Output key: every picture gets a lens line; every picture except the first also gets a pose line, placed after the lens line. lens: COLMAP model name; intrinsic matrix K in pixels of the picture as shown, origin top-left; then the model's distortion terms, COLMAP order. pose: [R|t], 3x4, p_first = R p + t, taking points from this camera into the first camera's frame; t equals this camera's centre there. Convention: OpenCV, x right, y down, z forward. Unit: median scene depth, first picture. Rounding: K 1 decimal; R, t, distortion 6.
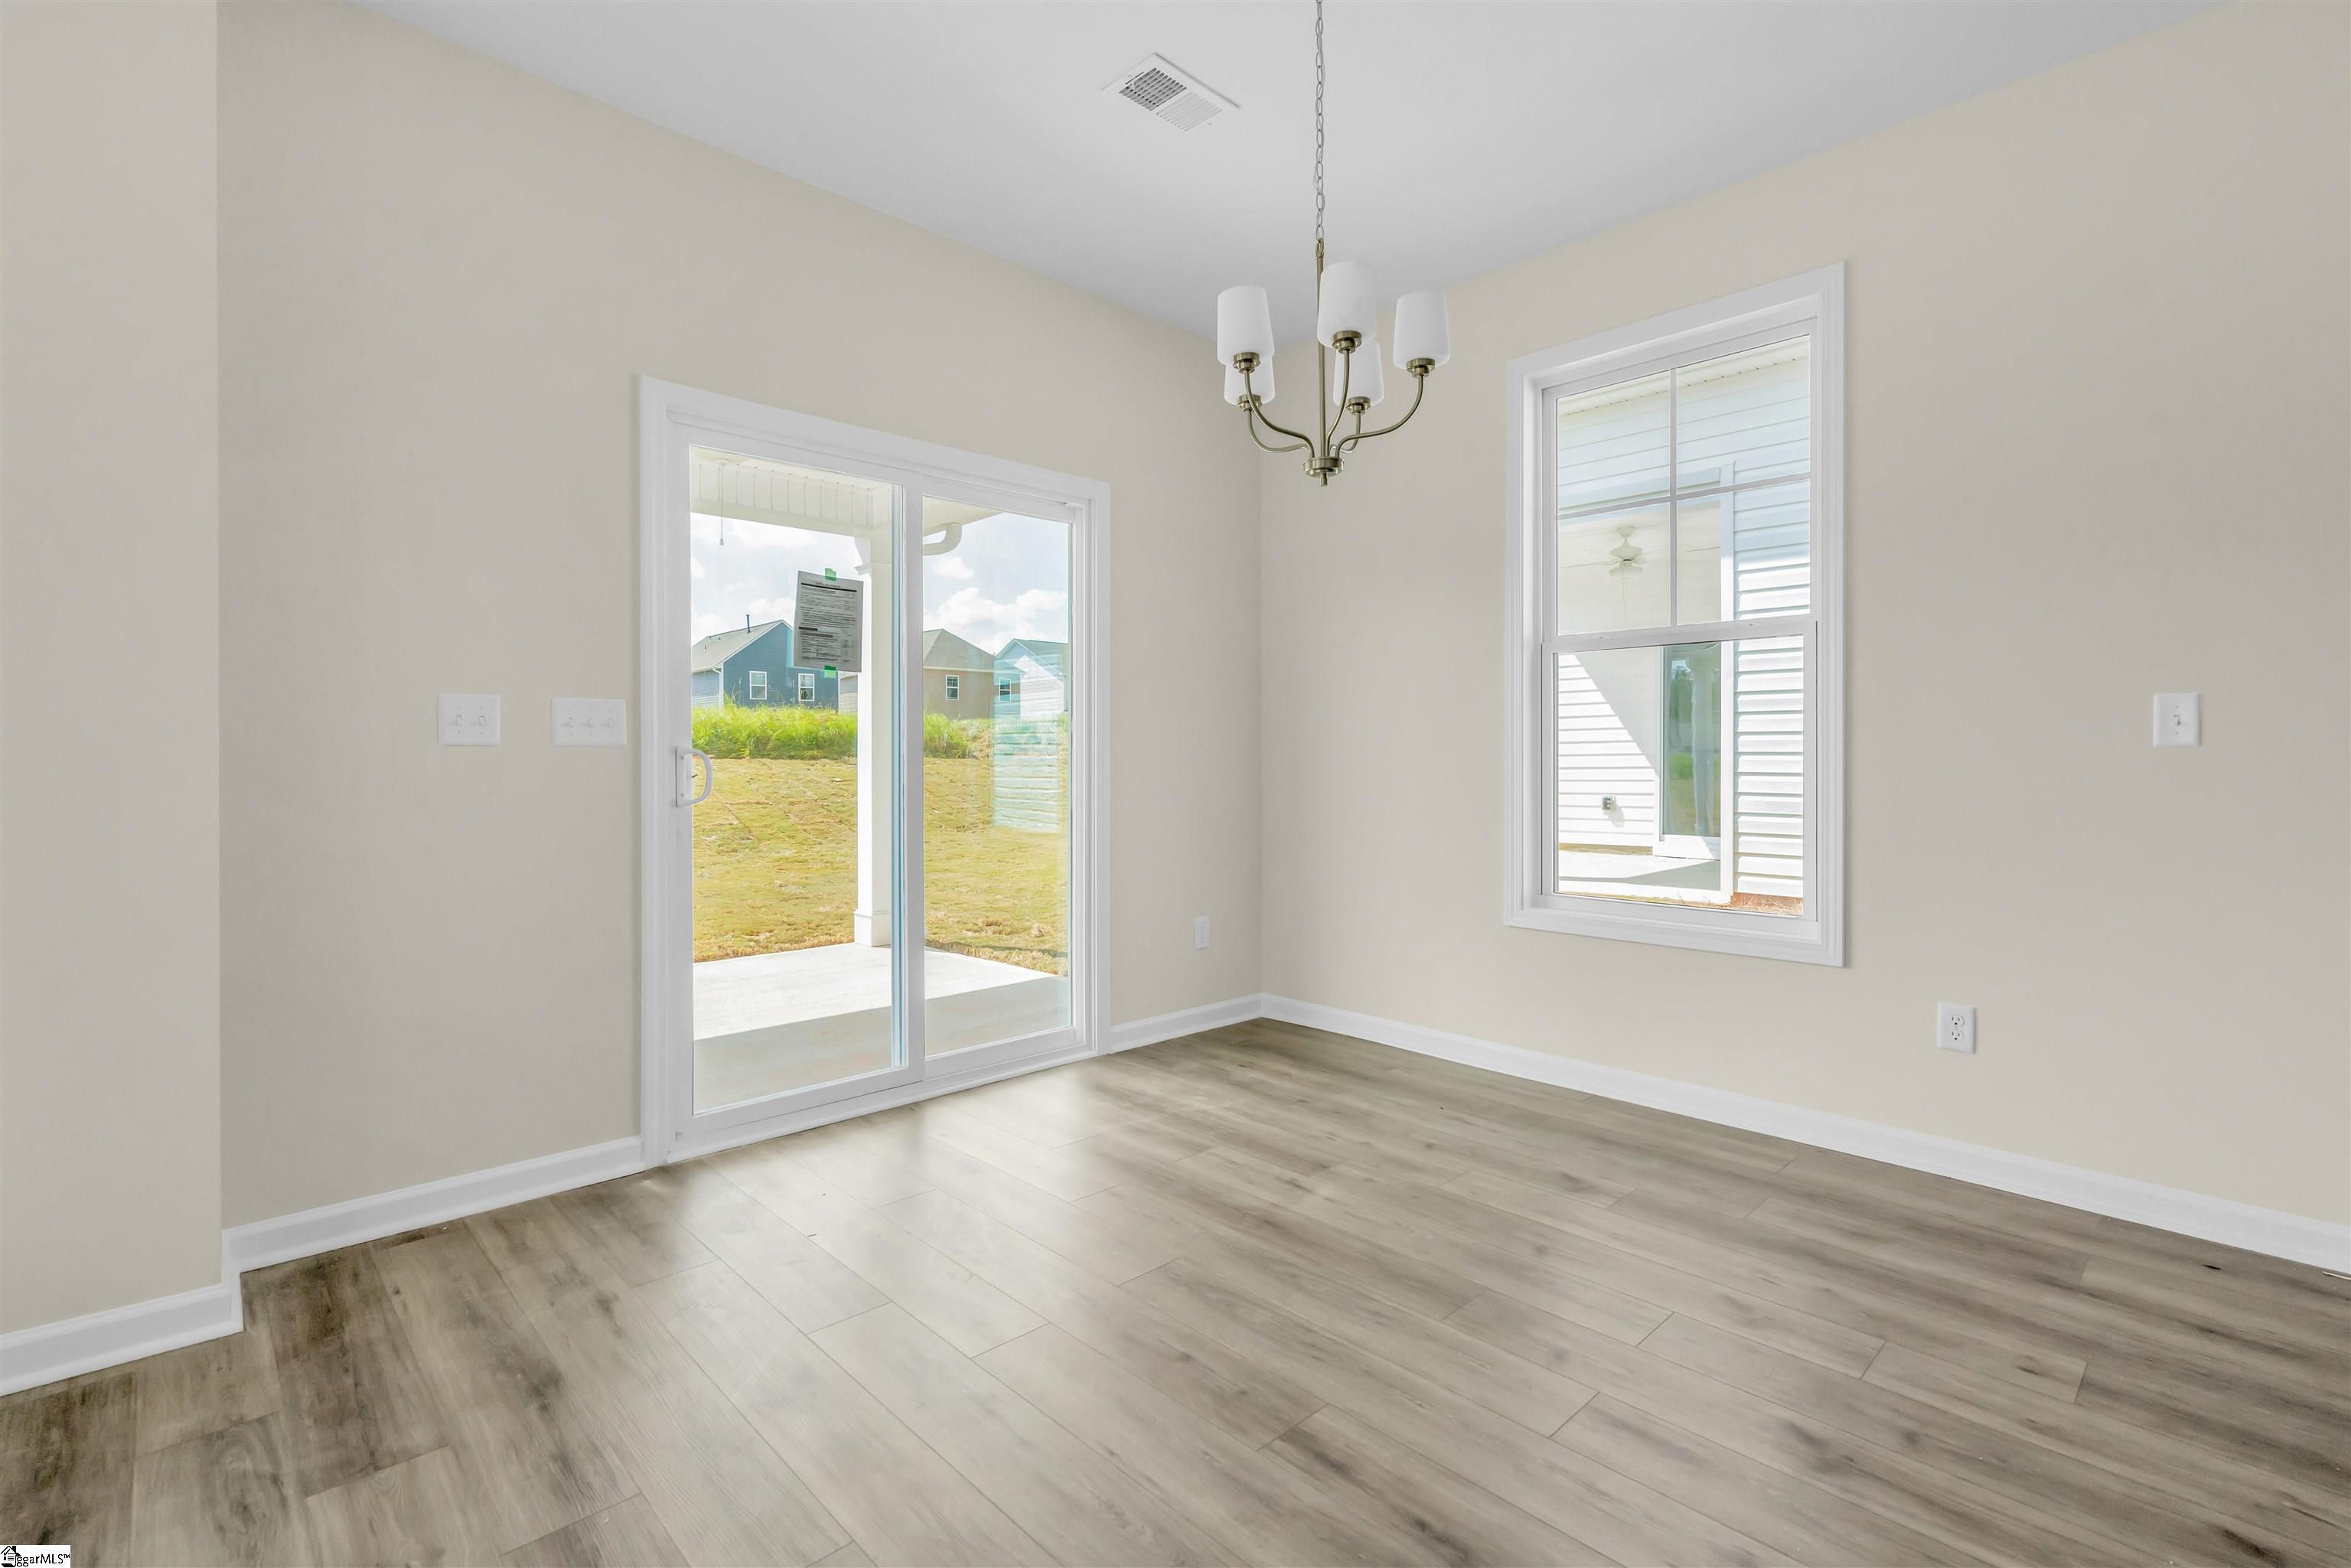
lens RADIAL K [[1074.1, 0, 1193.7], [0, 1074.1, 764.8], [0, 0, 1]] dist [-0.008121, 0.000649]
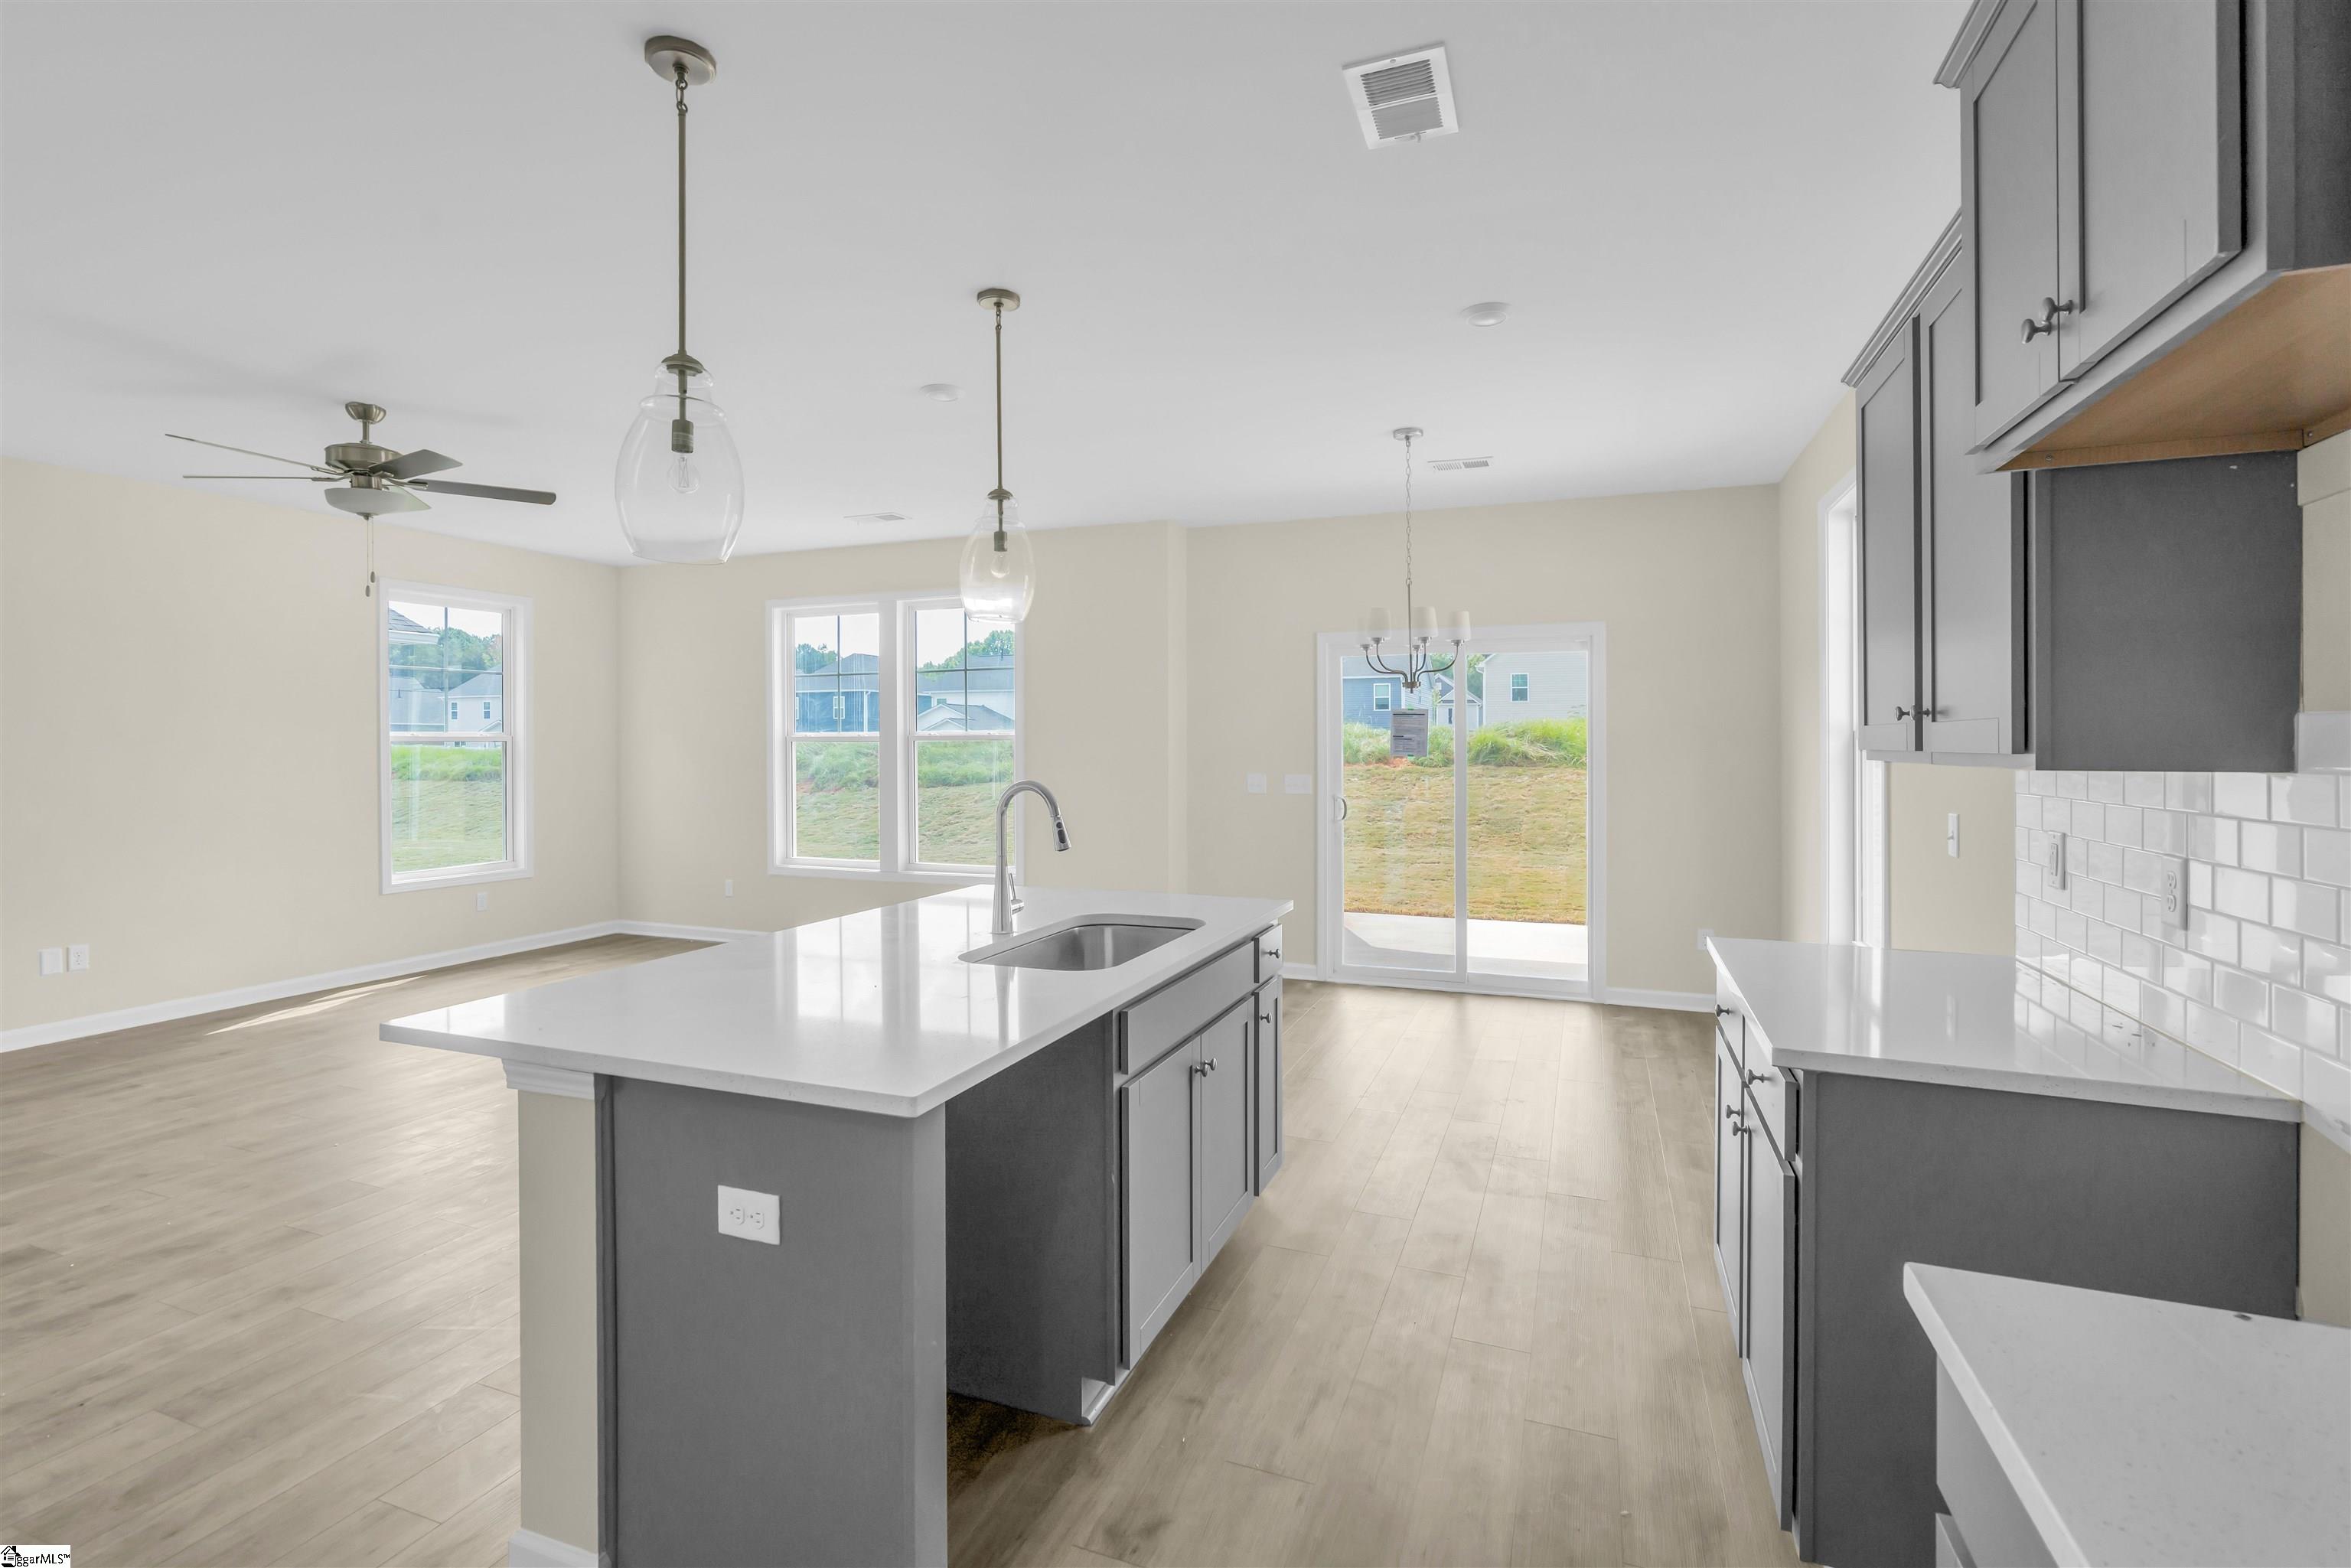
lens RADIAL K [[1074.1, 0, 1179.4], [0, 1074.1, 765.2], [0, 0, 1]] dist [-0.008121, 0.000649]
pose [[0.417612, 0.010224, -0.908568, 1.253434], [-0.010087, 0.999927, 0.006615, -0.080853], [0.908570, 0.006402, 0.417684, -0.195174]]
